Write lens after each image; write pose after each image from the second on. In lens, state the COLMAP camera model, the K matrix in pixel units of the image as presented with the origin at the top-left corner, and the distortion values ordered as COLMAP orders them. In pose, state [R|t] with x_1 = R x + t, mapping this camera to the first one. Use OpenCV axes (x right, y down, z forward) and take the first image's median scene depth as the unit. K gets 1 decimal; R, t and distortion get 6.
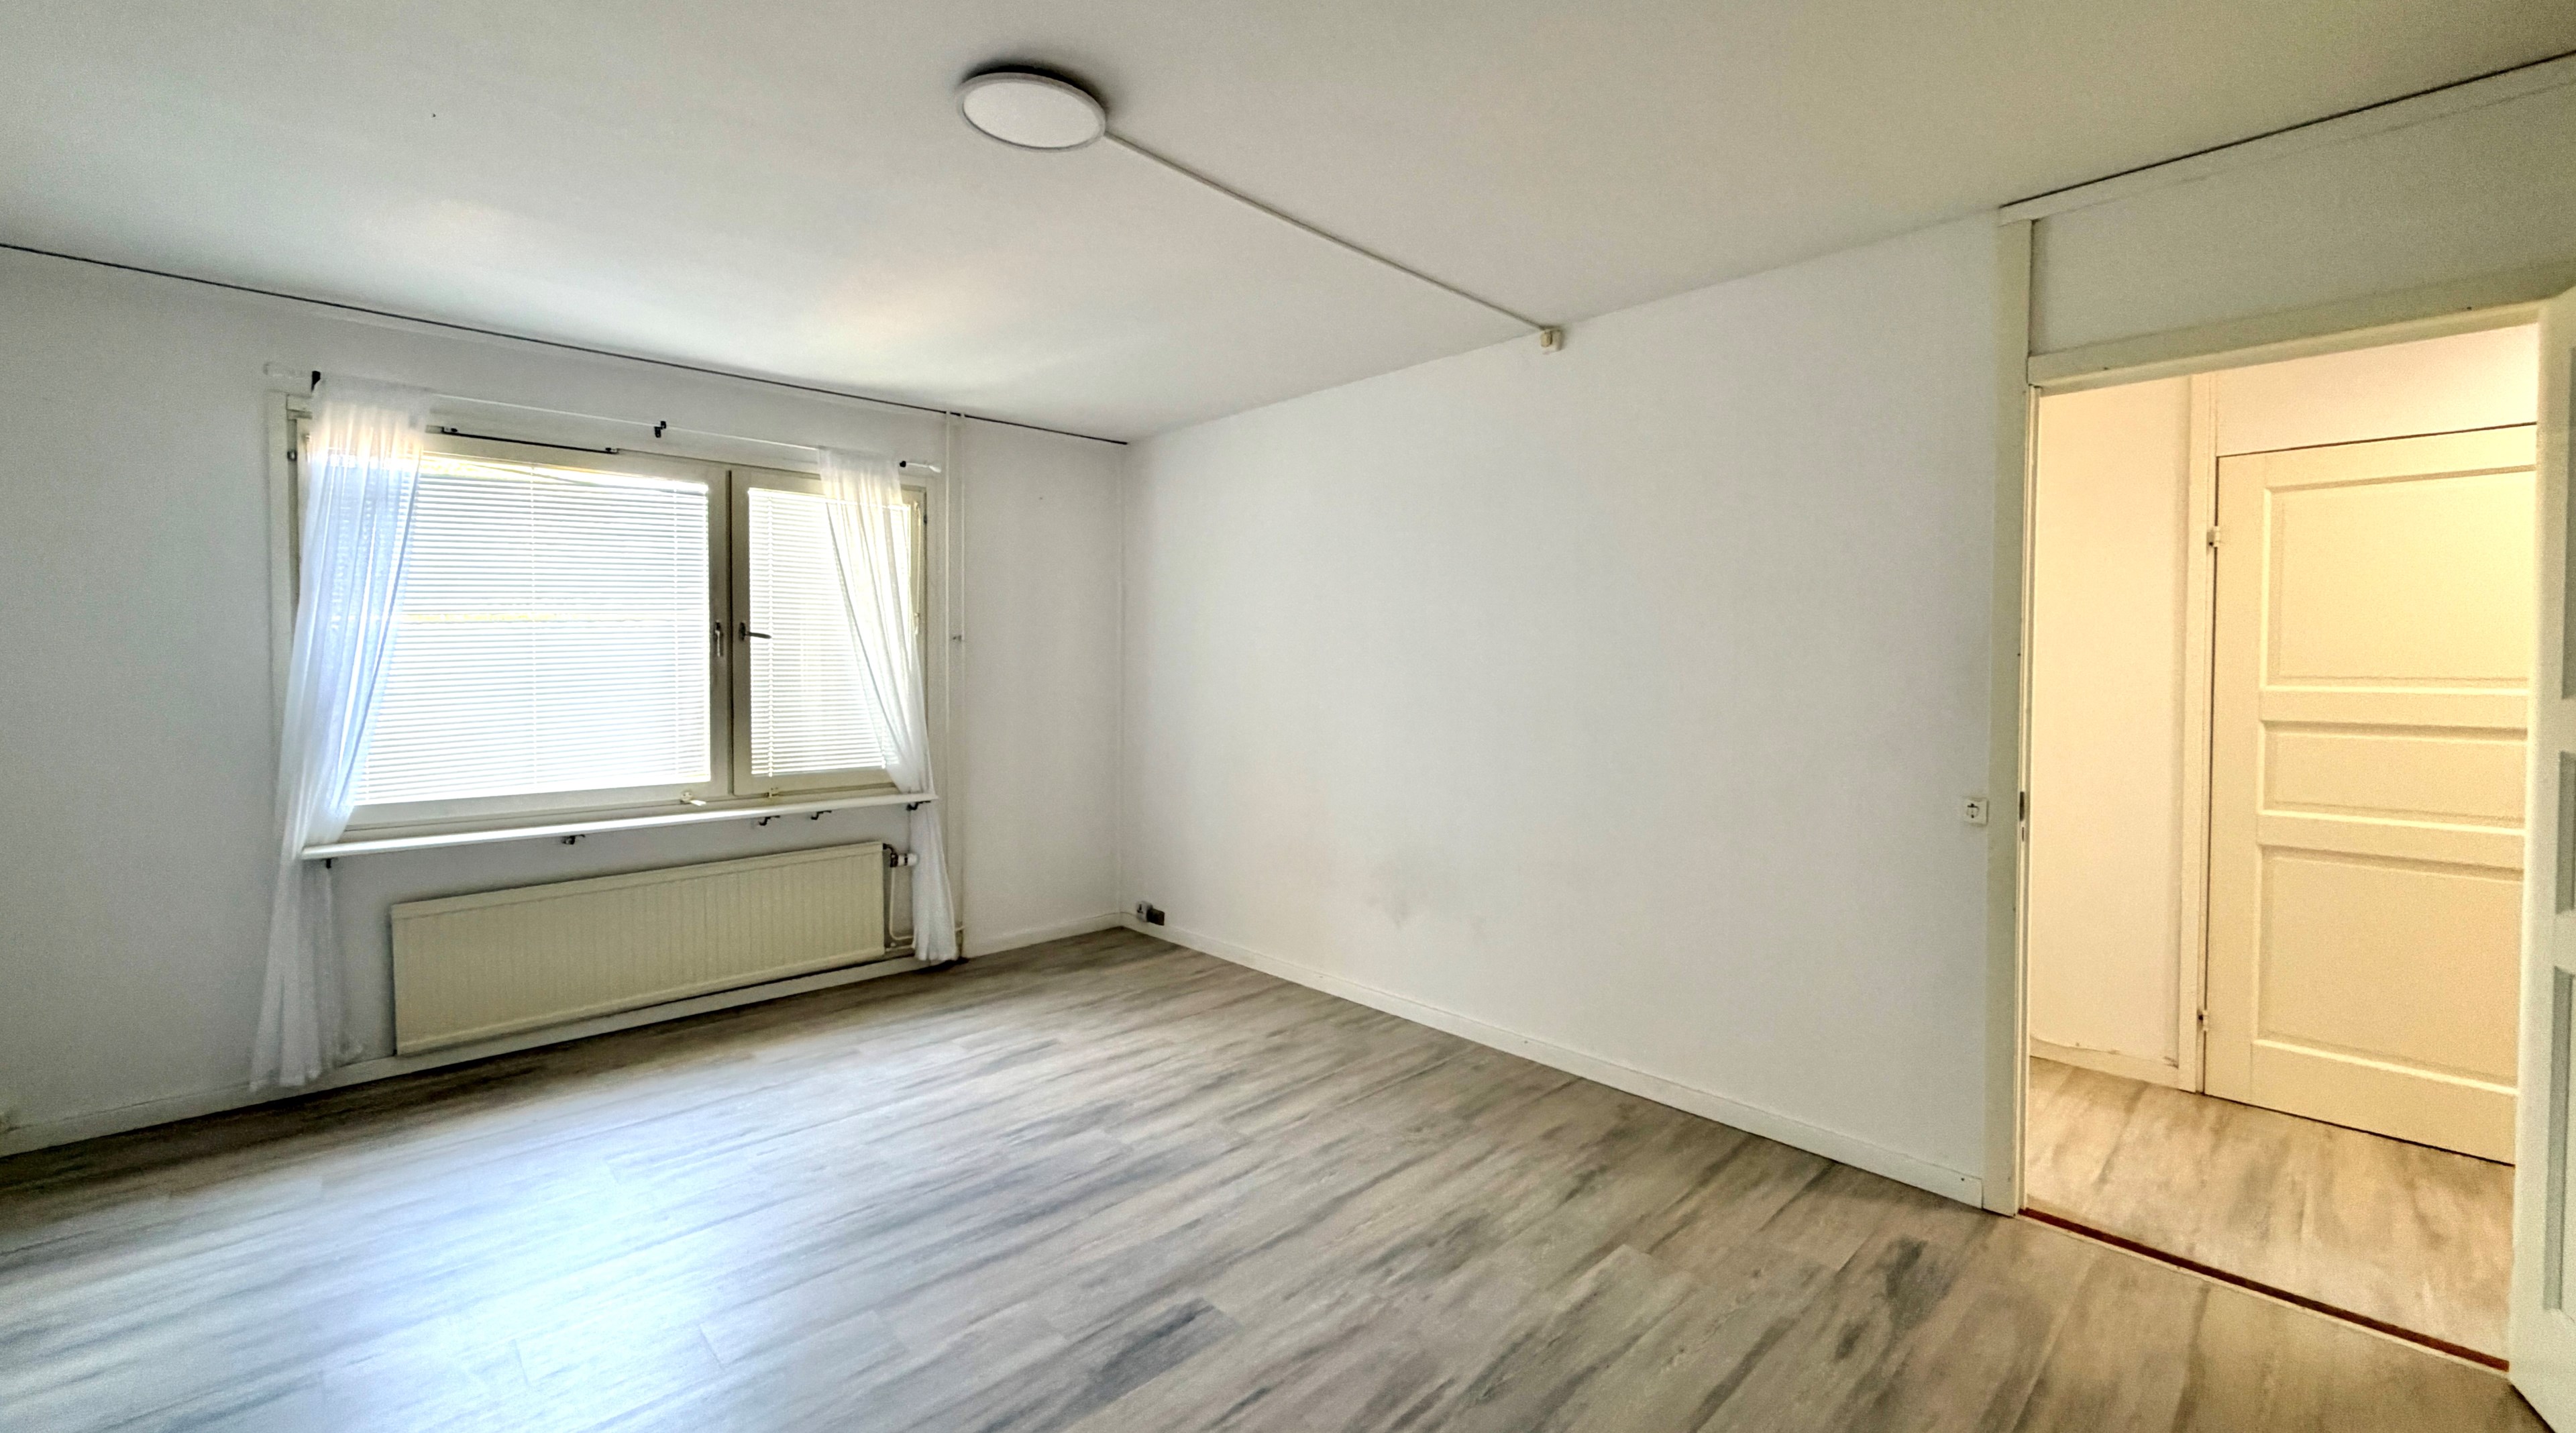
lens RADIAL K [[1033.7, 0, 1286.9], [0, 1033.7, 702.9], [0, 0, 1]] dist [-0.001969, 0.000495]
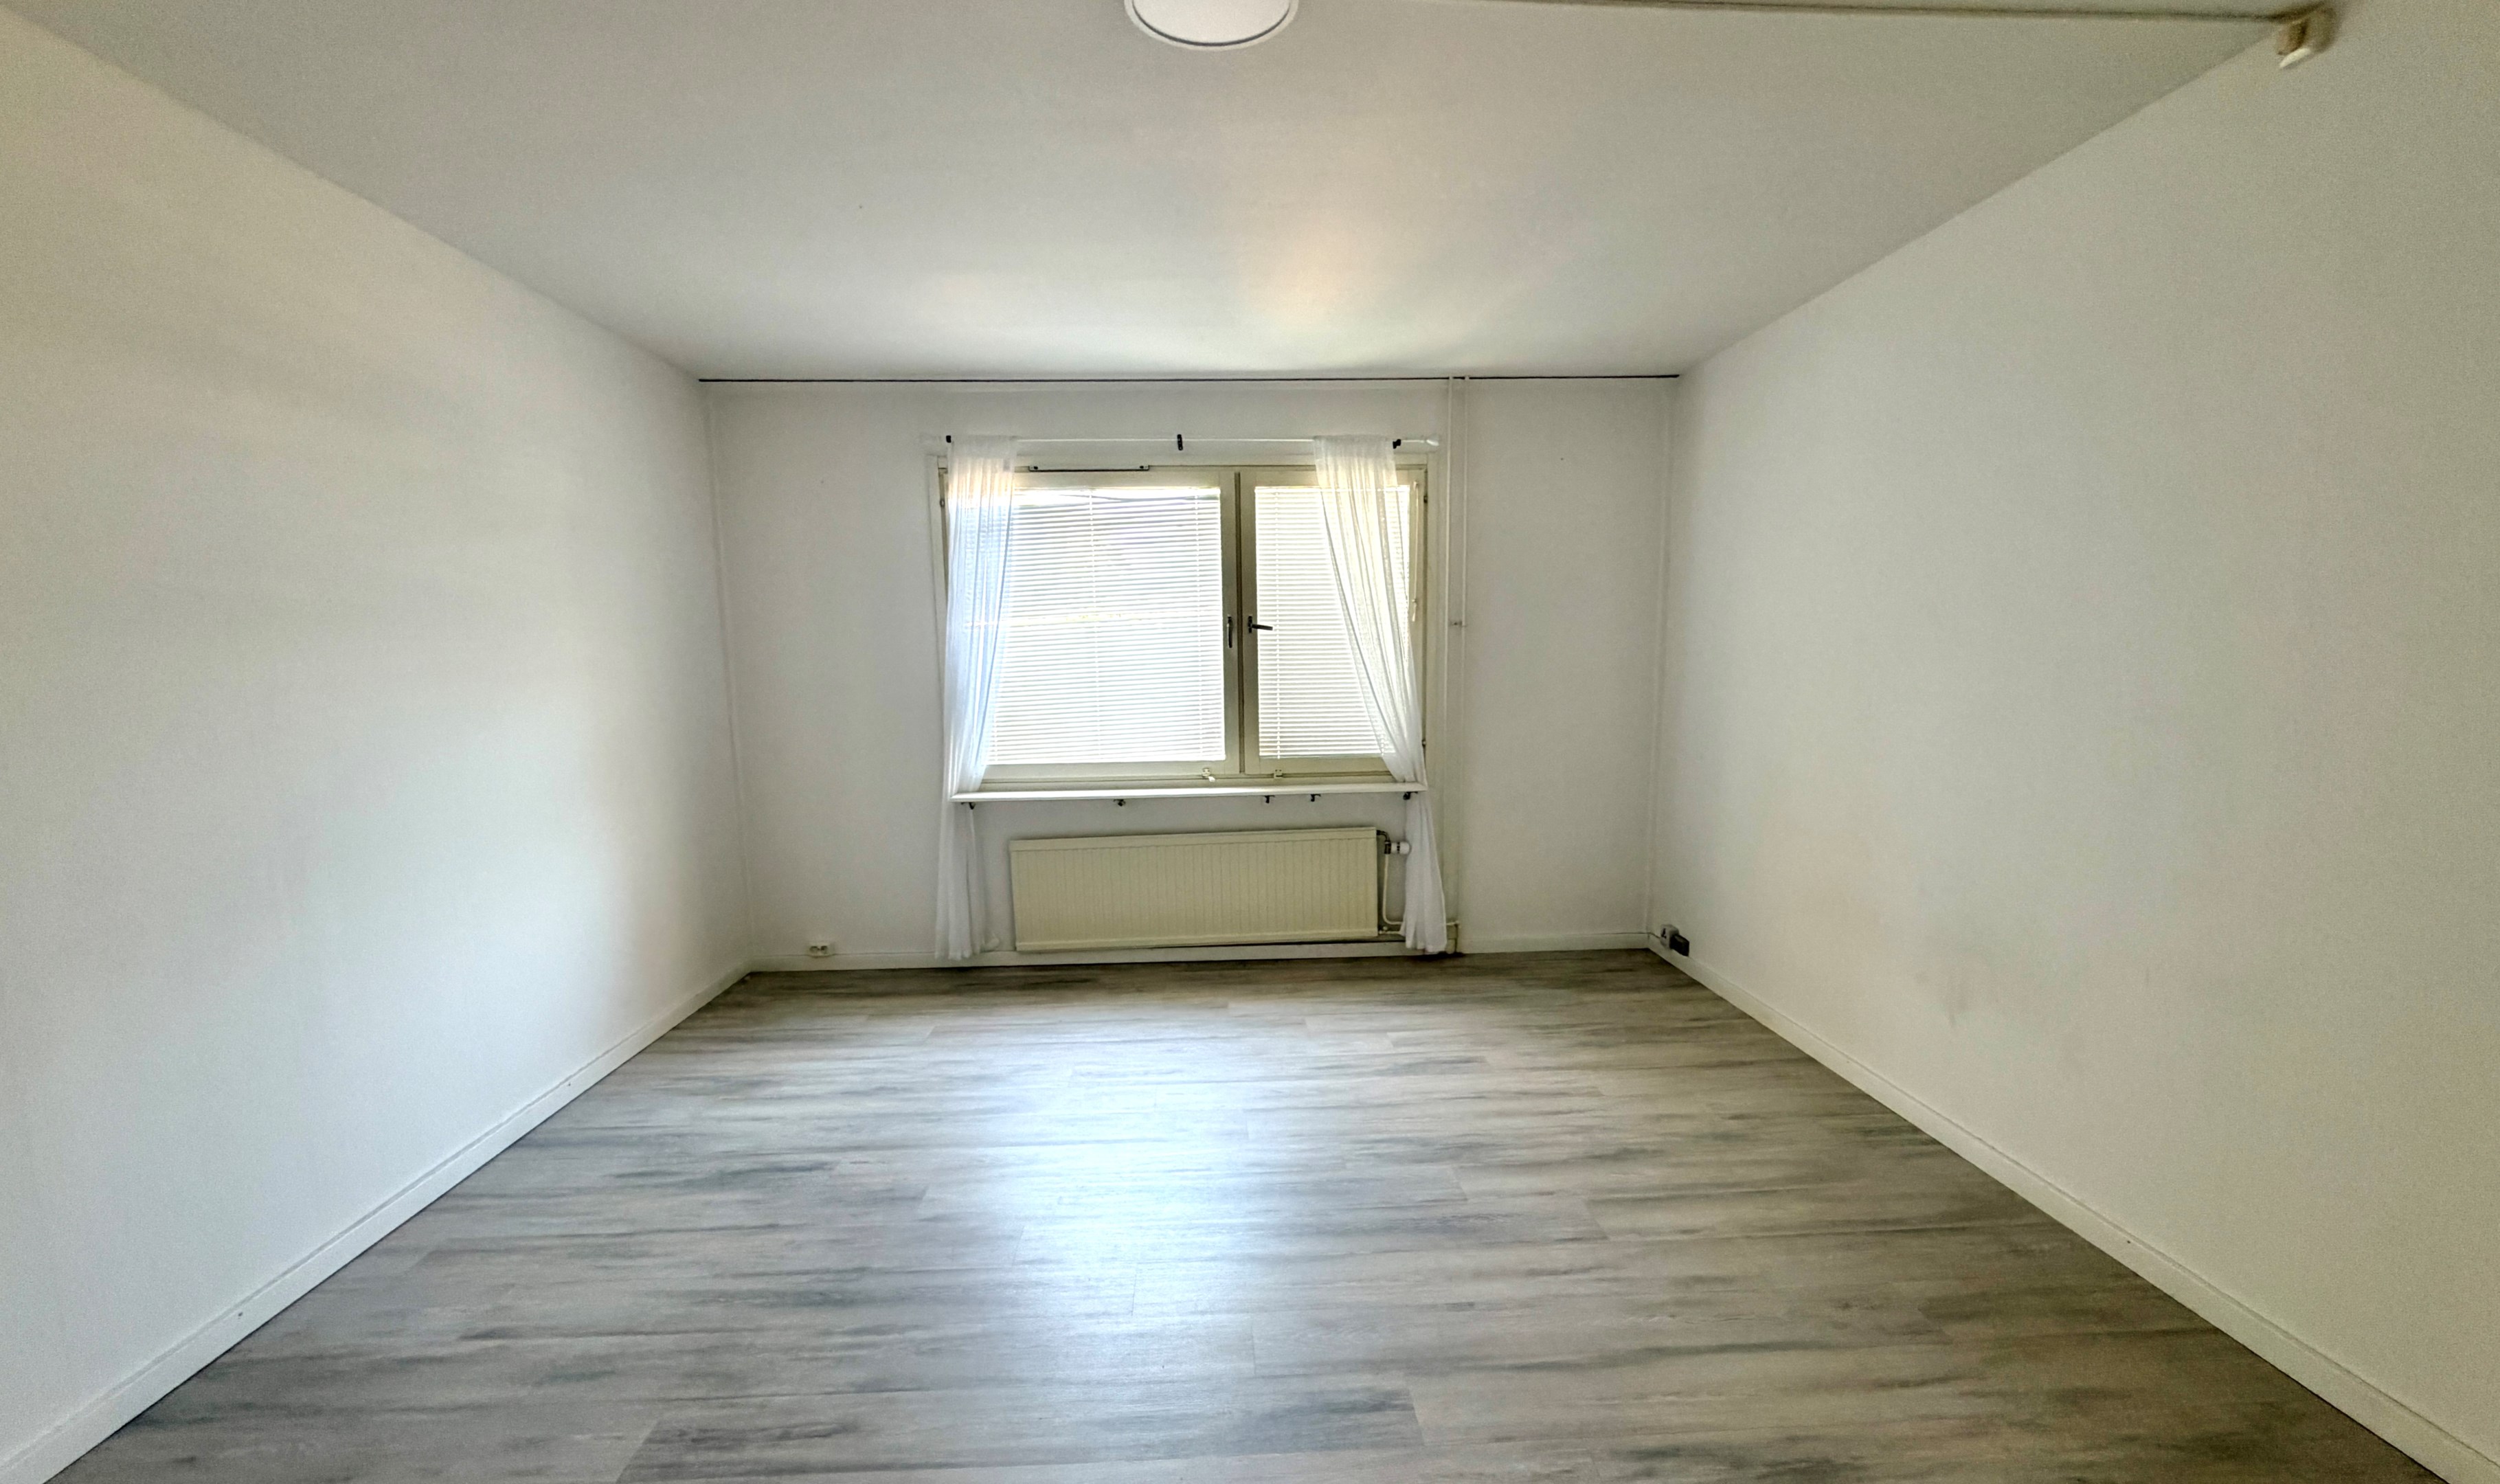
lens RADIAL K [[1031.2, 0, 1249.4], [0, 1031.2, 805.2], [0, 0, 1]] dist [0.000196, -0.000088]
pose [[0.755284, 0.085088, -0.649850, 0.218217], [-0.008293, 0.992698, 0.120340, -0.011999], [0.655345, -0.085502, 0.750475, 0.194164]]
